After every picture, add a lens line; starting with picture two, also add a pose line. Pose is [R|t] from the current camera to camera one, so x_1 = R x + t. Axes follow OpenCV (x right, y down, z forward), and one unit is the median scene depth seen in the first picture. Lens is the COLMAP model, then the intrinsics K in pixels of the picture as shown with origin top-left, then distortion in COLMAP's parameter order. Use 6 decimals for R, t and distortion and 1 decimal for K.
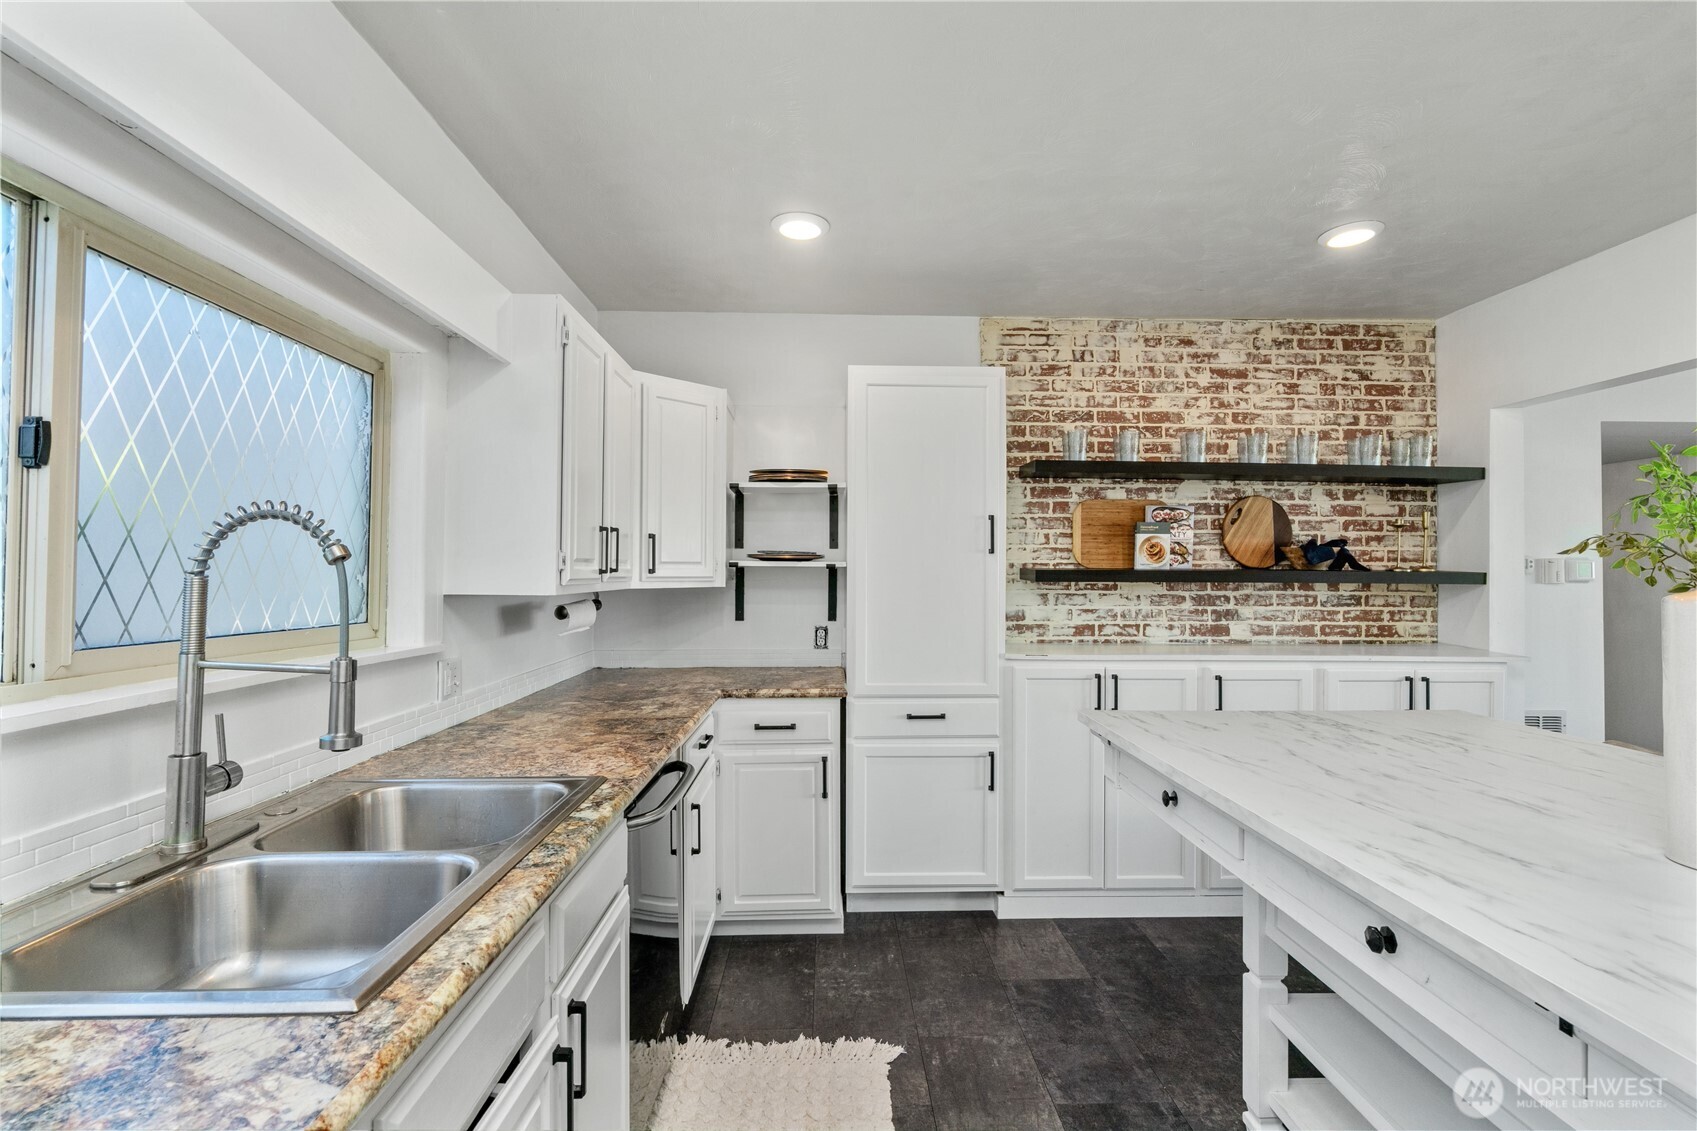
lens RADIAL K [[807.2, 0, 848.5], [0, 807.2, 565.5], [0, 0, 1]] dist [0.000122, 0.000044]
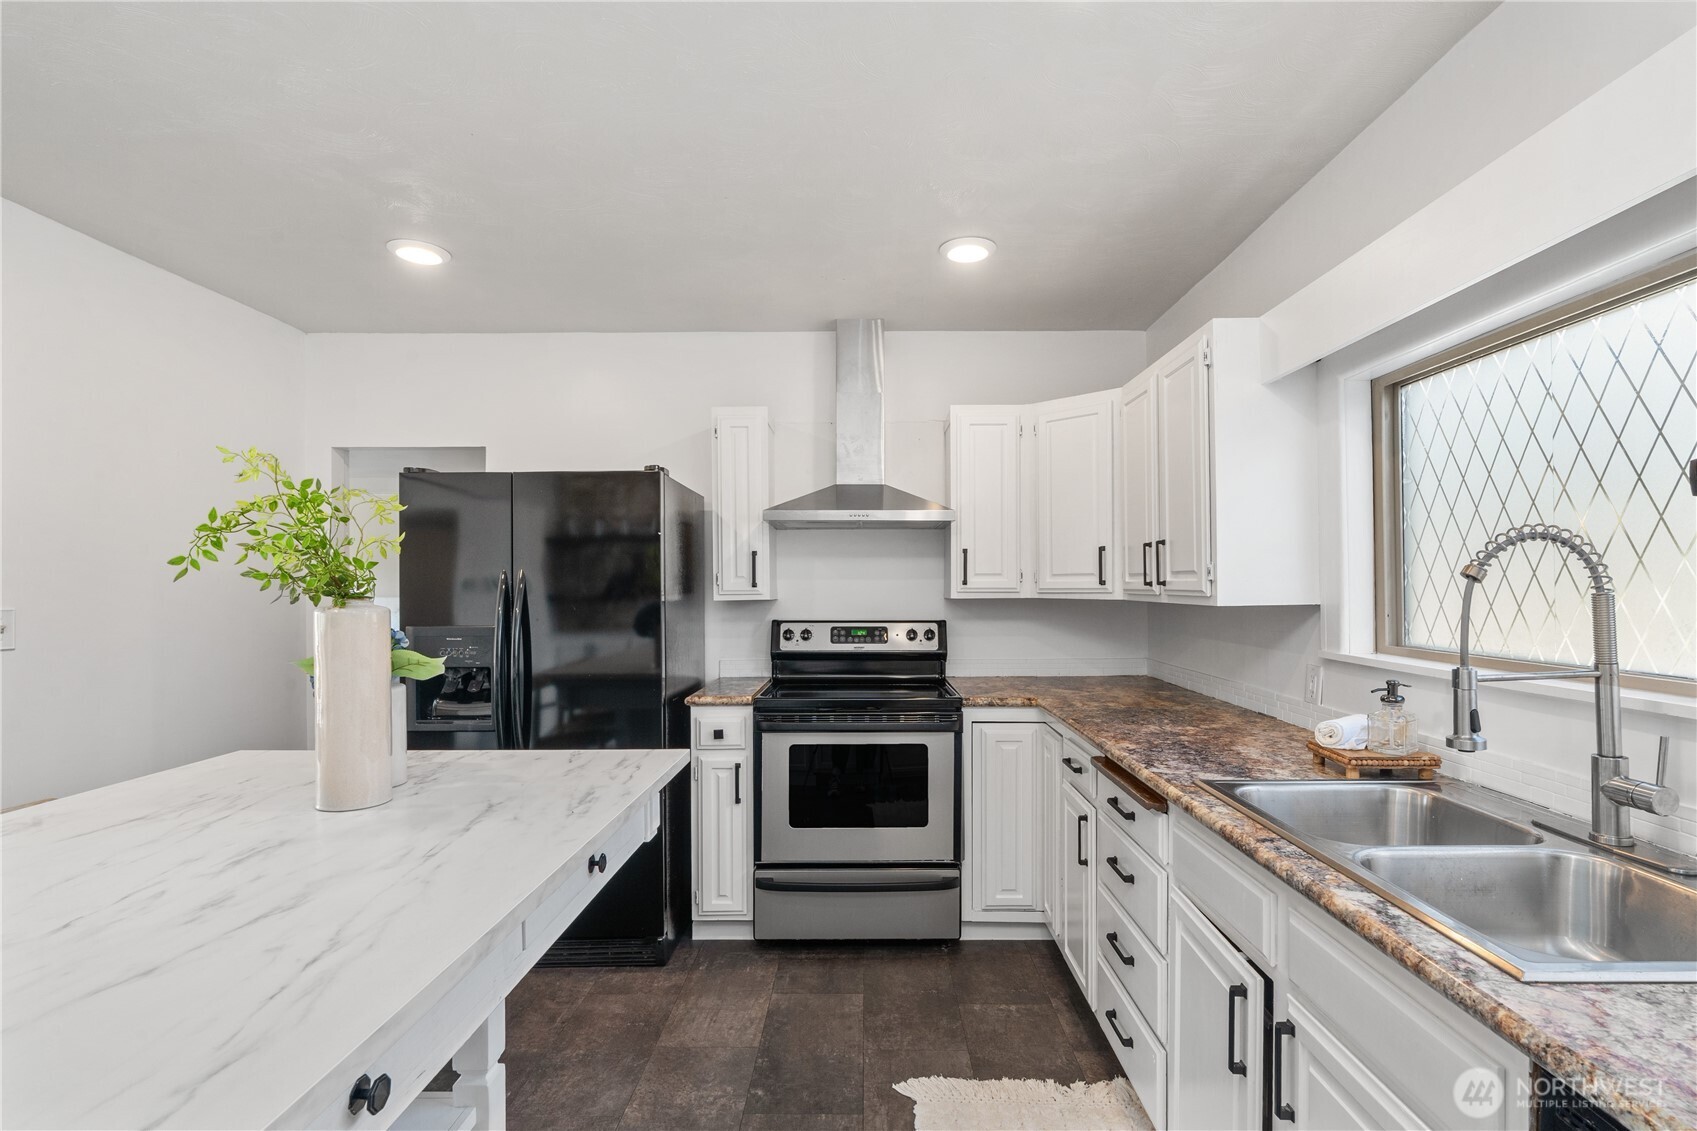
lens RADIAL K [[790.2, 0, 852.5], [0, 790.2, 584.8], [0, 0, 1]] dist [-0.045002, 0.000056]
pose [[-0.999047, 0.005548, 0.043285, 0.052445], [0.005273, 0.999965, -0.006447, 0.002554], [-0.043319, -0.006213, -0.999042, 0.694173]]
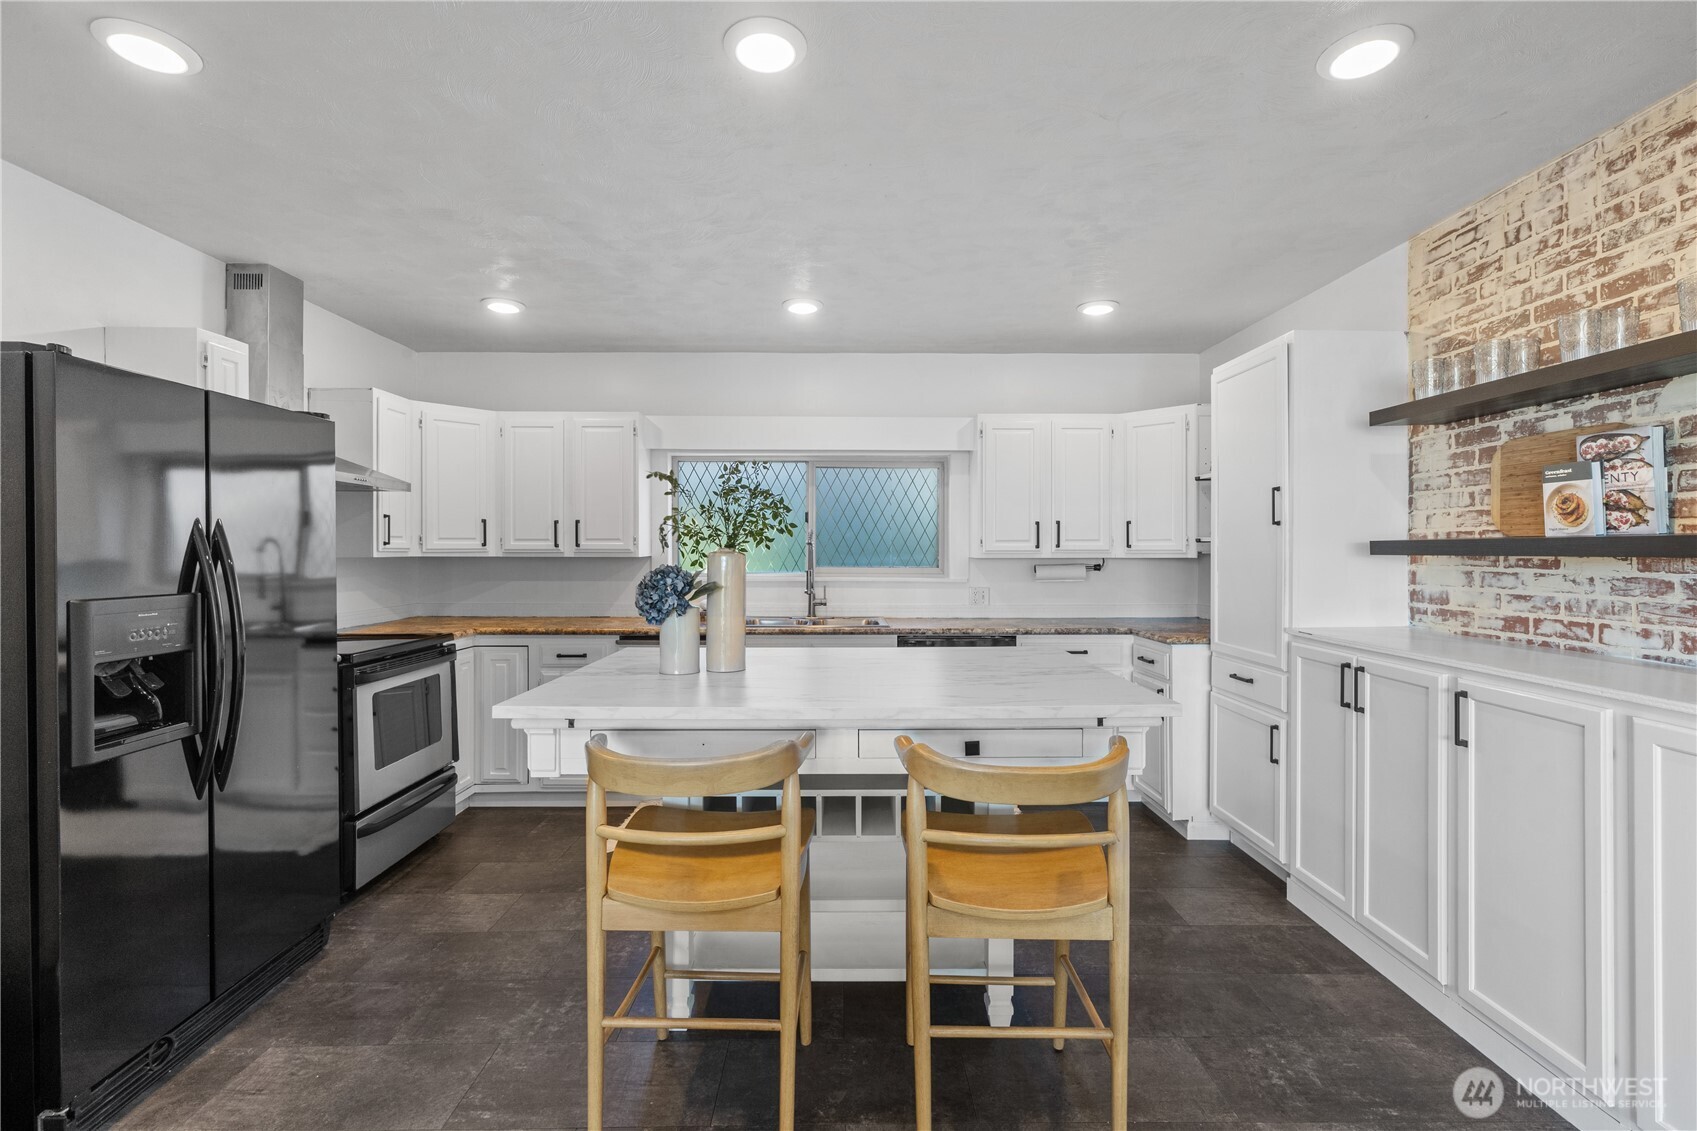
lens RADIAL K [[772.4, 0, 848.5], [0, 772.4, 565.5], [0, 0, 1]] dist [-0.001285, -0.000193]
pose [[-0.031076, 0.015472, -0.999397, 0.986183], [0.008887, 0.999845, 0.015203, 0.013062], [0.999478, -0.008409, -0.031209, 0.436770]]
